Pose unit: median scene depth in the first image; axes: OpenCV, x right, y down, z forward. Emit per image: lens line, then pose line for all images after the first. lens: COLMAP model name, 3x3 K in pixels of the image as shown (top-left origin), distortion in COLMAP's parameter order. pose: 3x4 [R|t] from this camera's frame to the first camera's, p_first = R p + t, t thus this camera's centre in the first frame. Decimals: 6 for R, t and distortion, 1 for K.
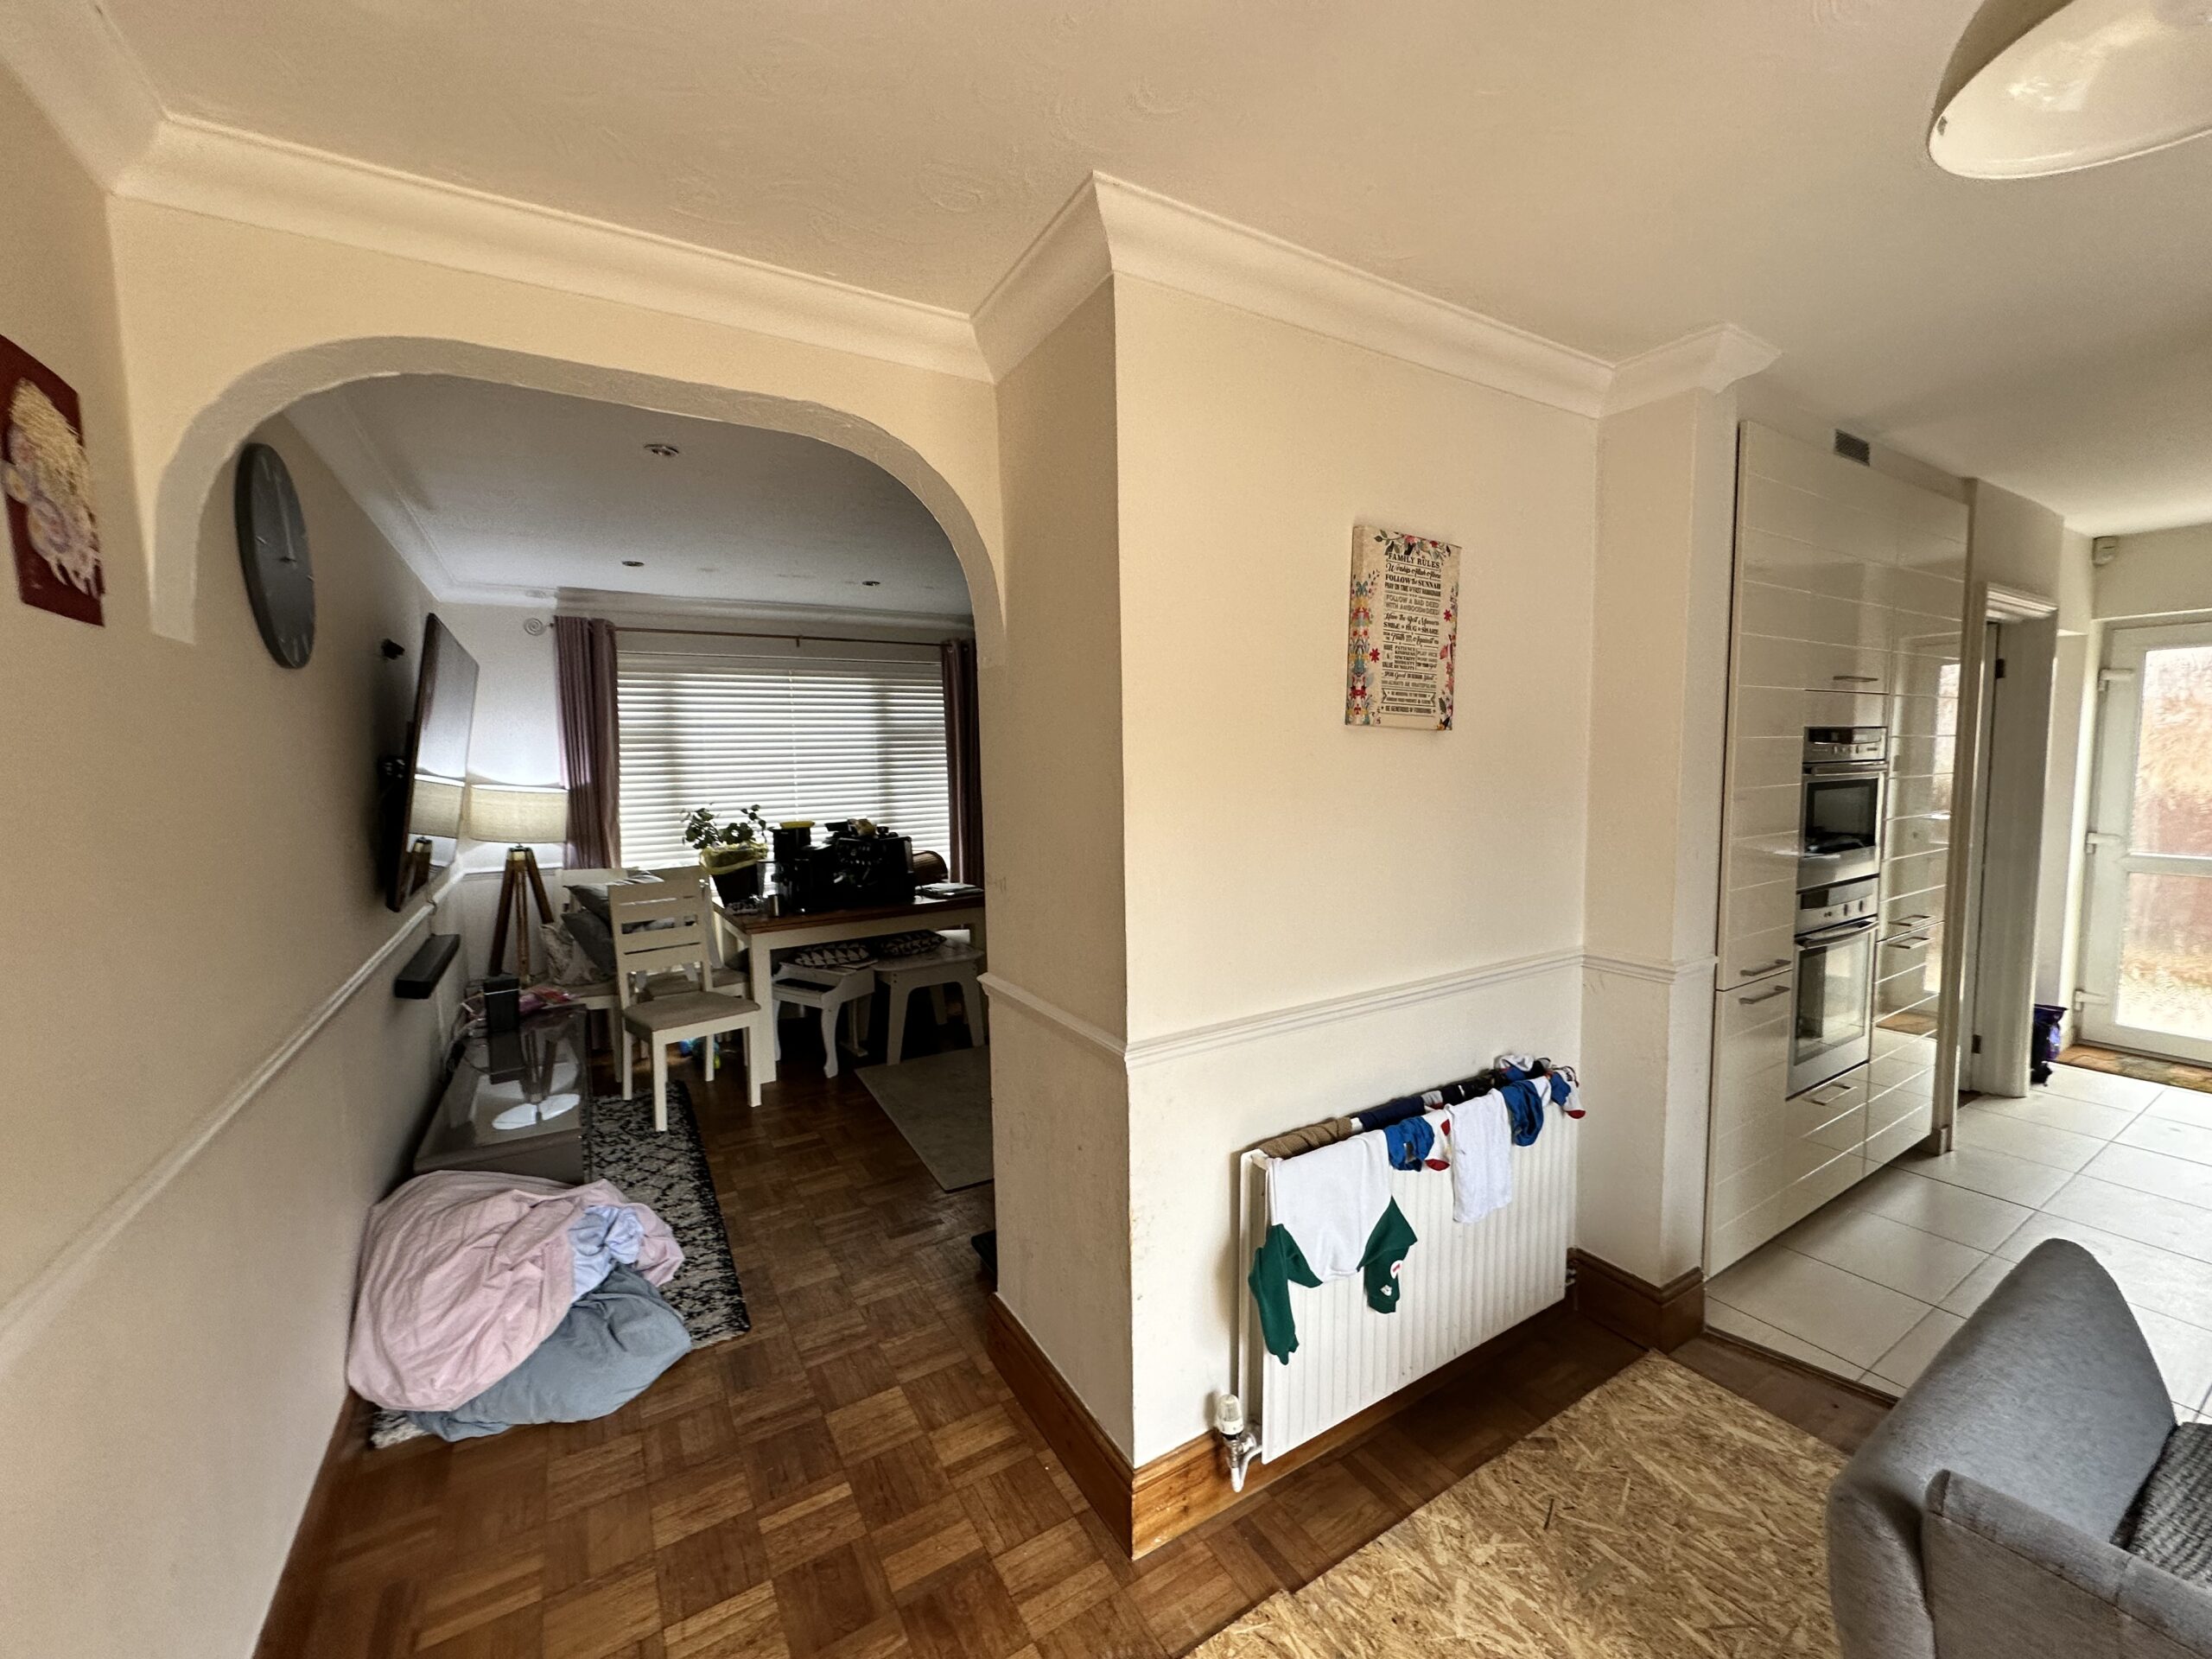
lens RADIAL K [[881.1, 0, 1115.5], [0, 881.1, 826.4], [0, 0, 1]] dist [-0.003432, 0.000412]
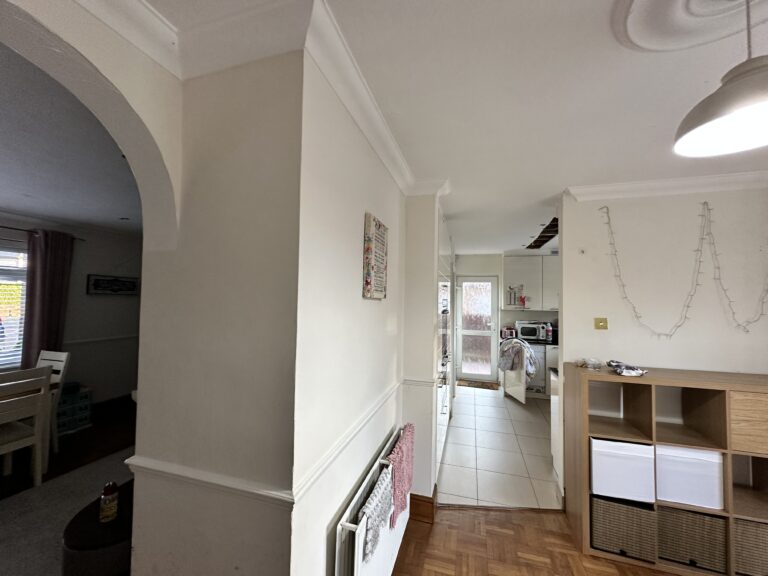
lens RADIAL K [[305.9, 0, 382.5], [0, 305.9, 288.2], [0, 0, 1]] dist [-0.003432, 0.000412]
pose [[0.741268, 0.050227, 0.669327, -0.226675], [0.028613, 0.993925, -0.106274, -0.052354], [-0.670599, 0.097929, 0.735328, 0.384182]]
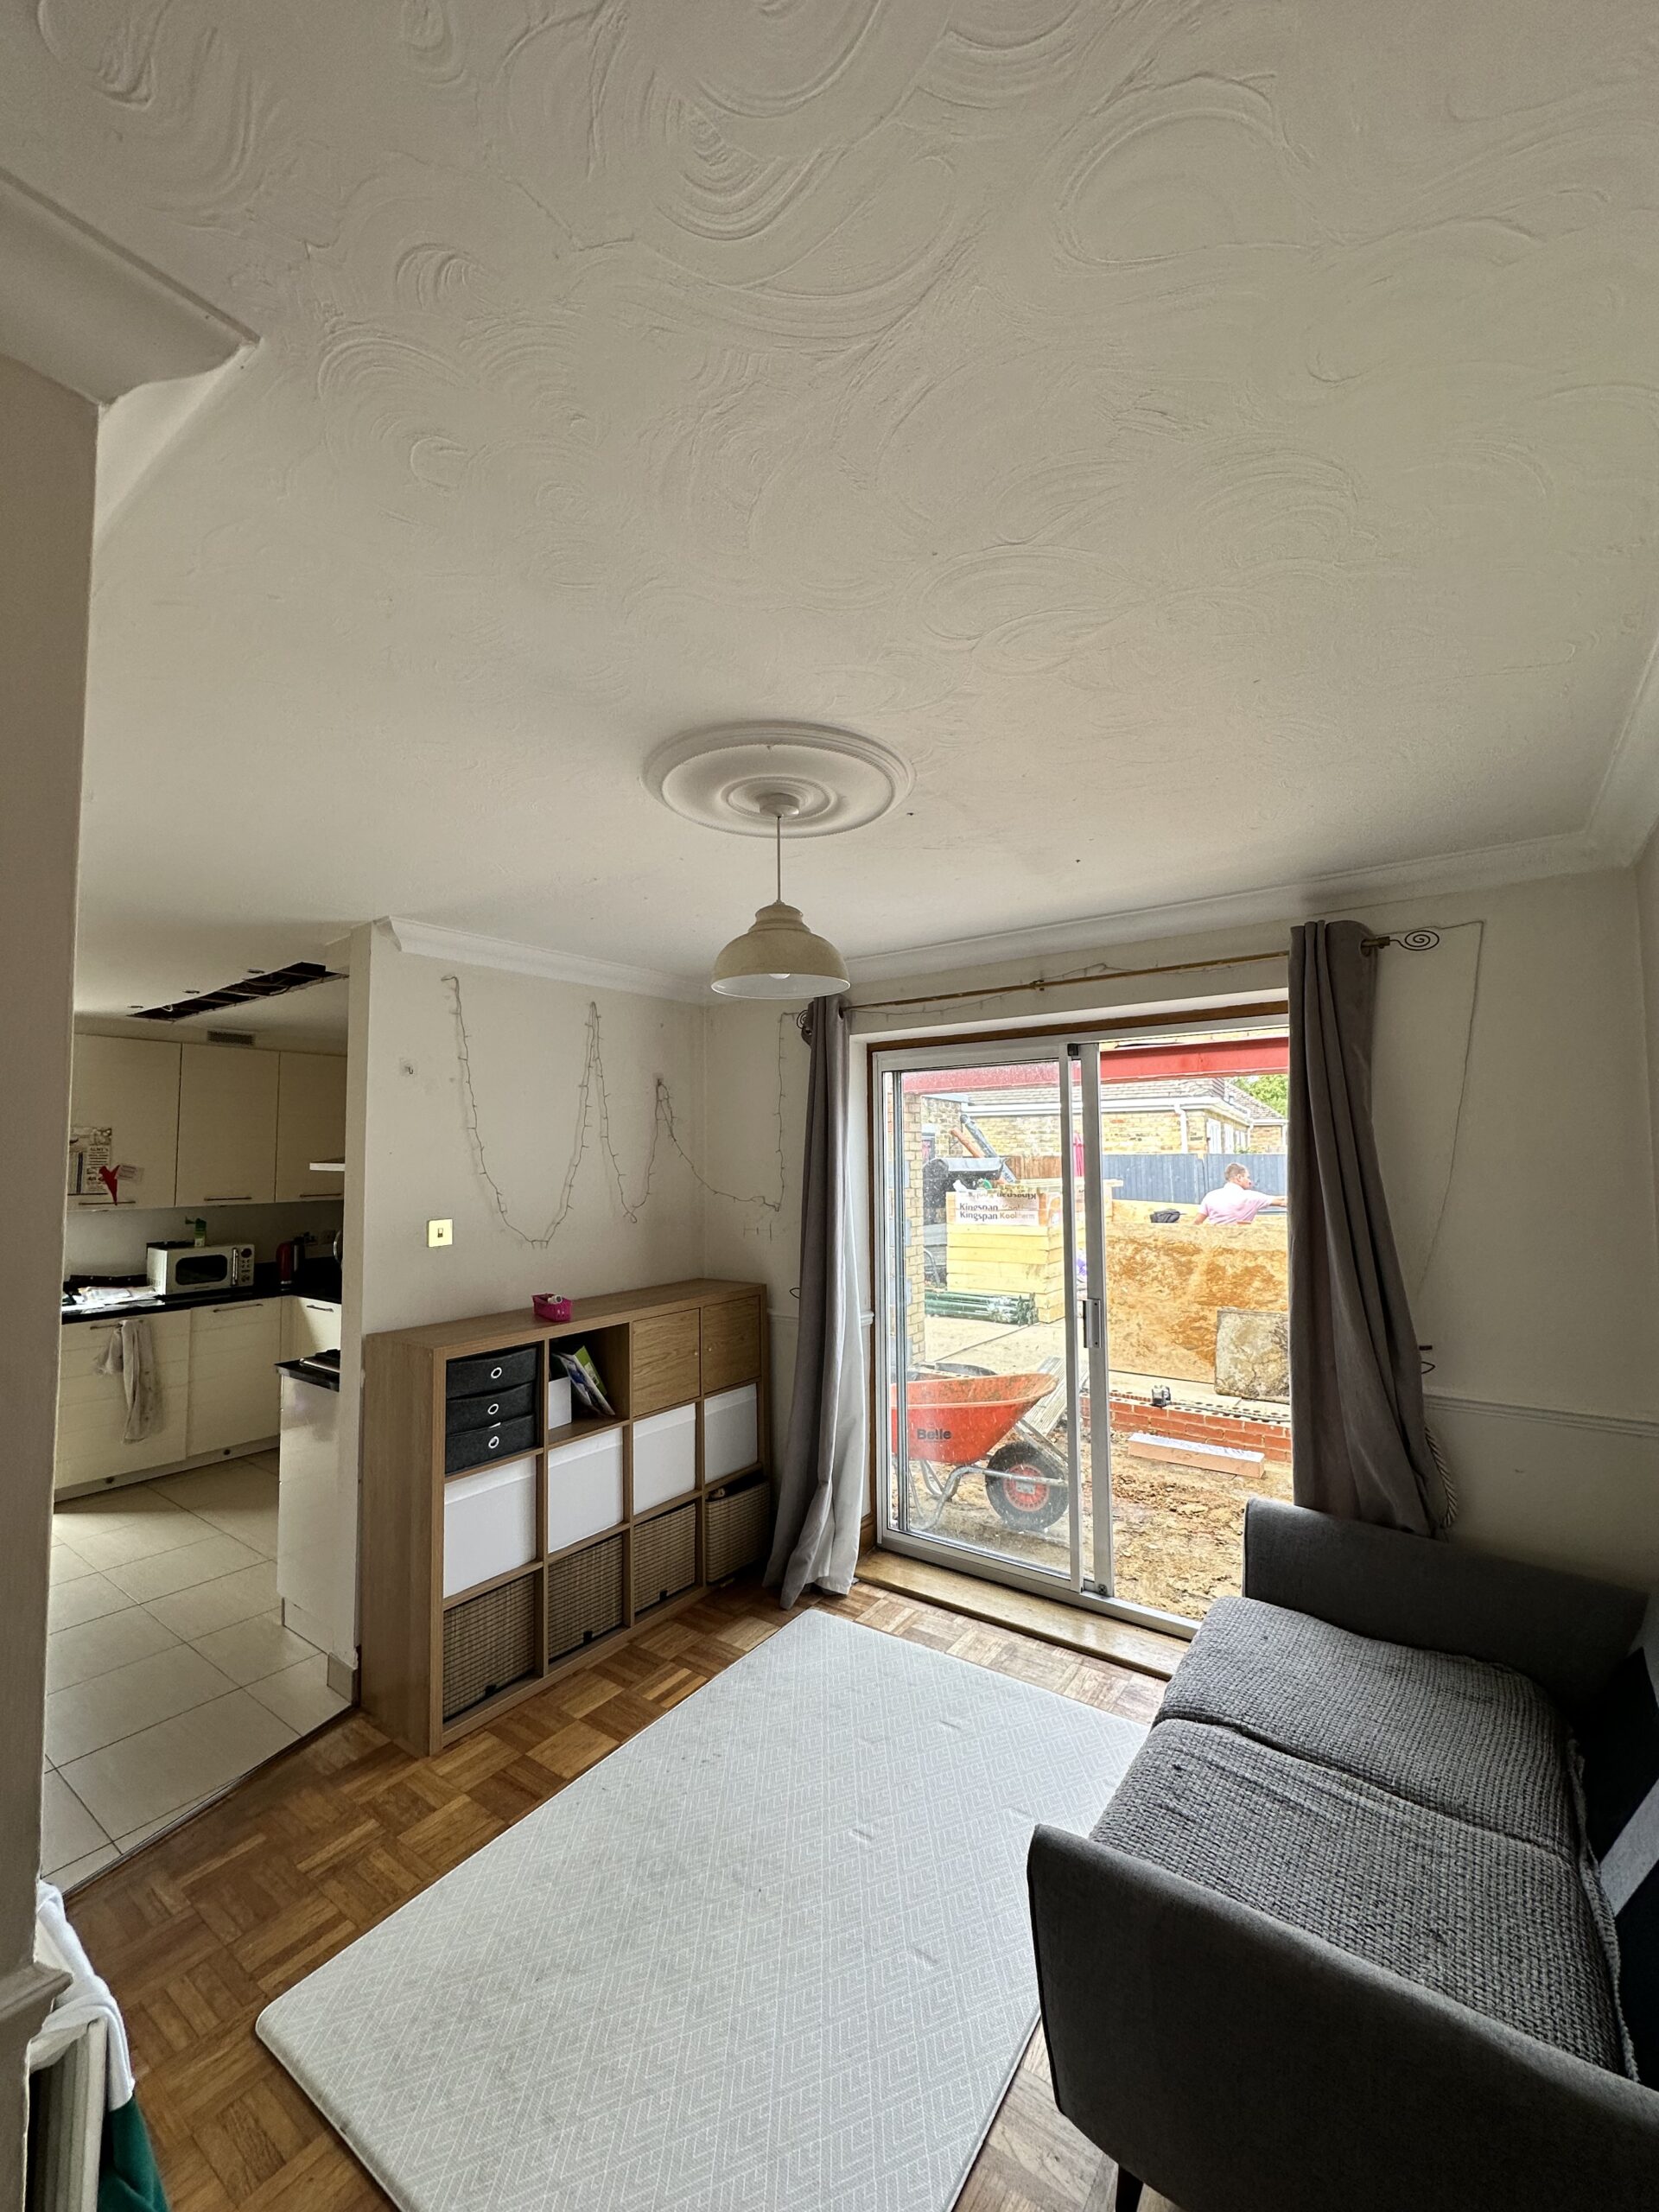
lens RADIAL K [[881.1, 0, 835.3], [0, 881.1, 1102.5], [0, 0, 1]] dist [-0.003432, 0.000412]
pose [[-0.390900, 0.075665, 0.917318, -0.527227], [0.092708, 0.994784, -0.042549, -0.118395], [-0.915752, 0.068411, -0.395875, 0.681629]]
